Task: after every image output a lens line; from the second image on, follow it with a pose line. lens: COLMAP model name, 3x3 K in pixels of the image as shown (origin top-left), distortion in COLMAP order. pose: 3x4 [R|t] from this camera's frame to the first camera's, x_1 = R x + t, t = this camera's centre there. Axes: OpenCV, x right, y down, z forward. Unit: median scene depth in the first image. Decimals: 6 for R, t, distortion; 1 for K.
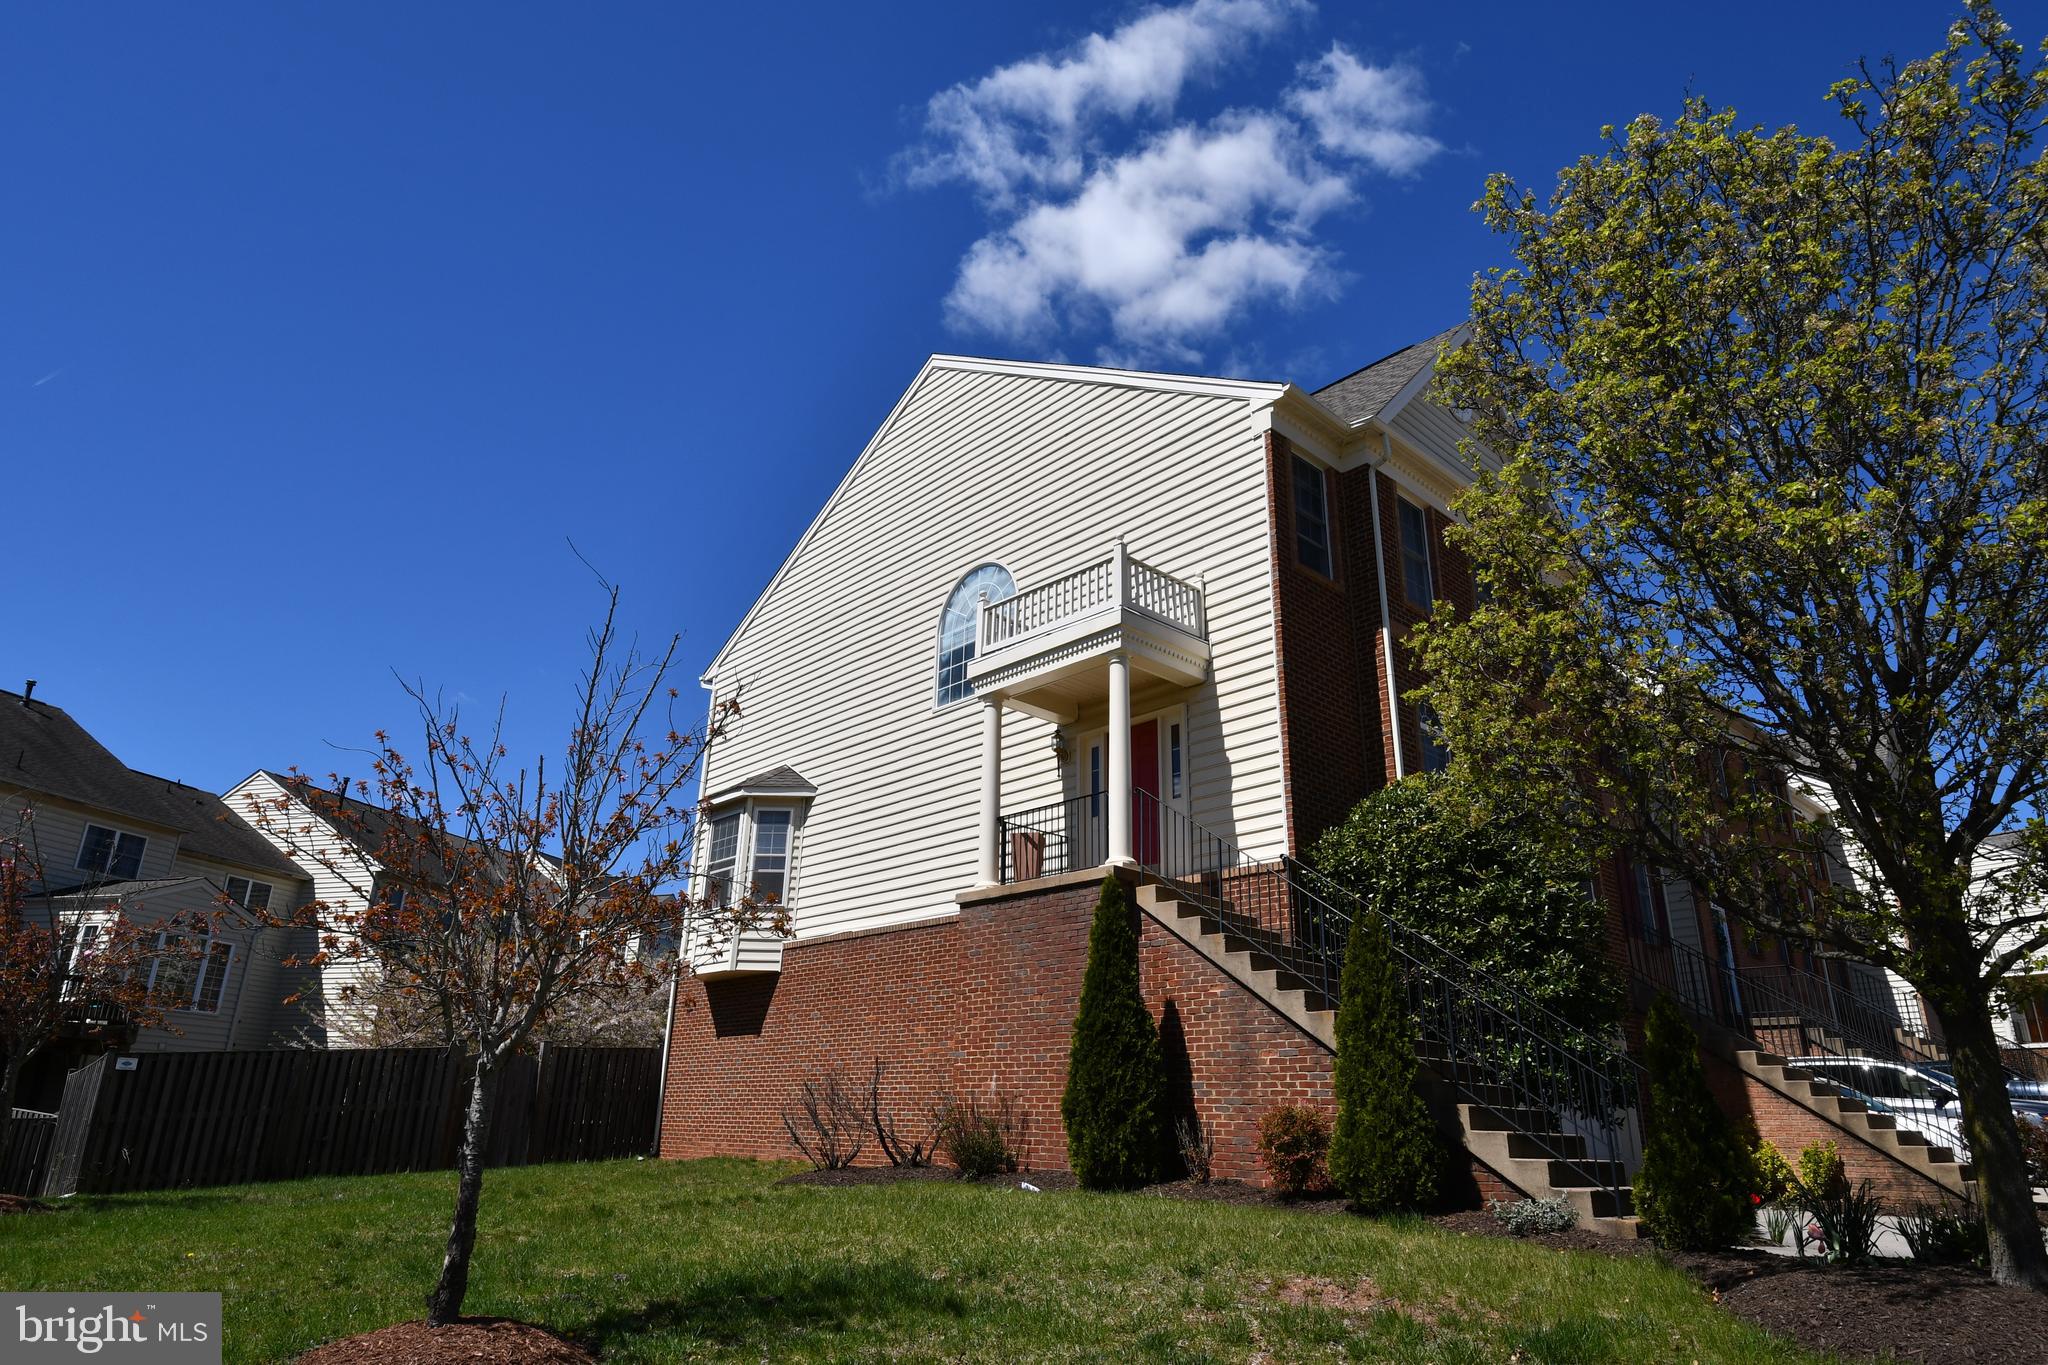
lens RADIAL K [[1200.0, 0, 1012.9], [0, 1200.0, 676.7], [0, 0, 1]] dist [0.044723, -0.062061]
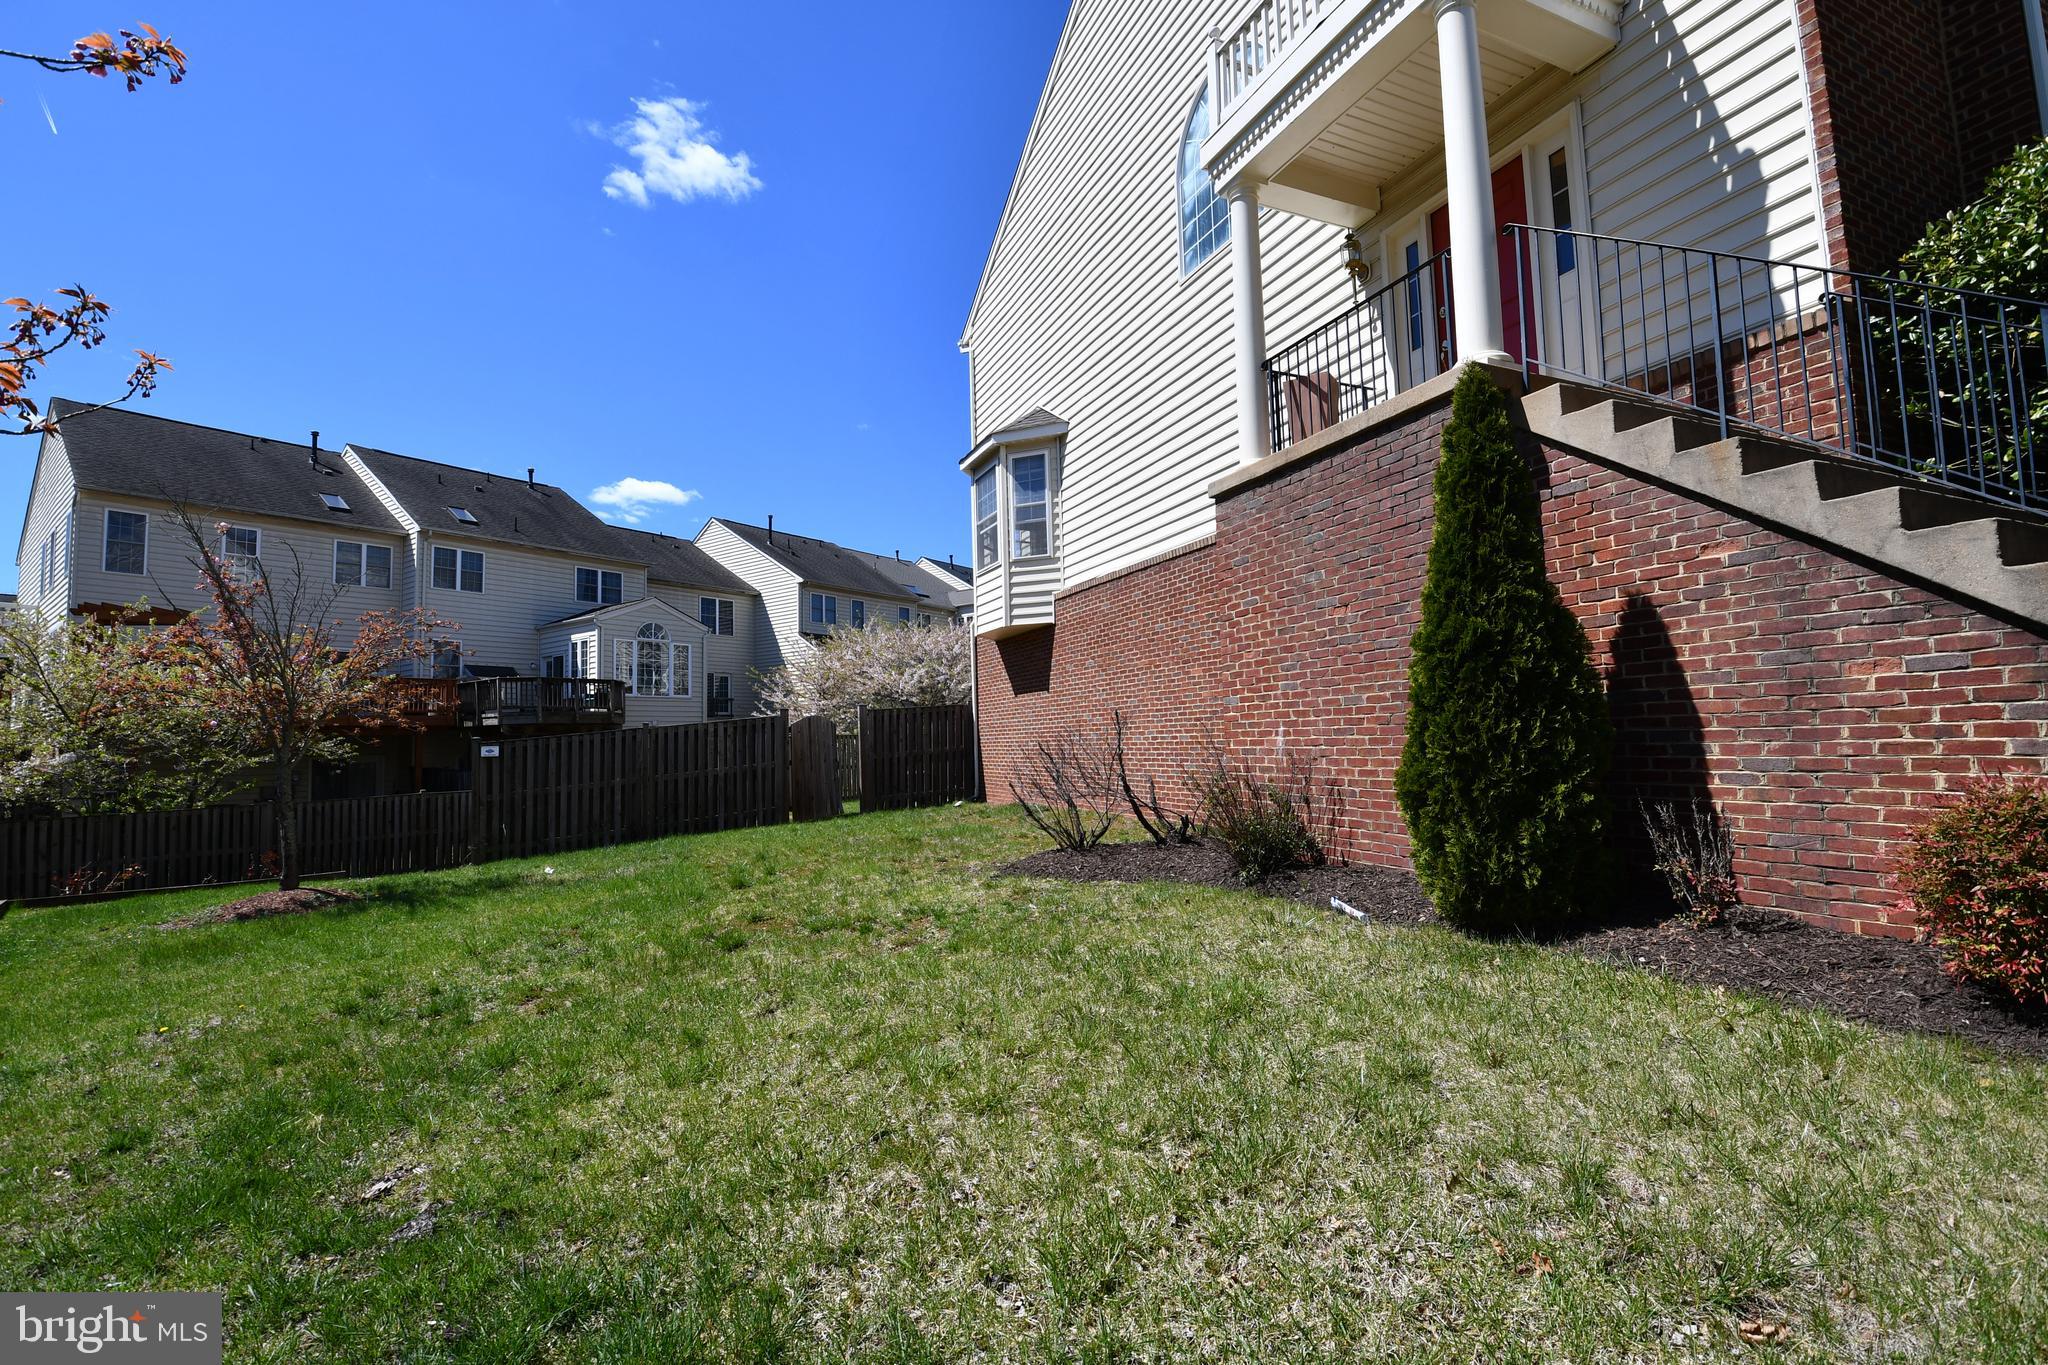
lens RADIAL K [[897.2, 0, 1017.5], [0, 897.2, 682.1], [0, 0, 1]] dist [0.014154, -0.027288]
pose [[0.941996, -0.068117, -0.328639, 0.012708], [0.159792, 0.952109, 0.260680, 0.146465], [0.295143, -0.298073, 0.907768, 0.491585]]
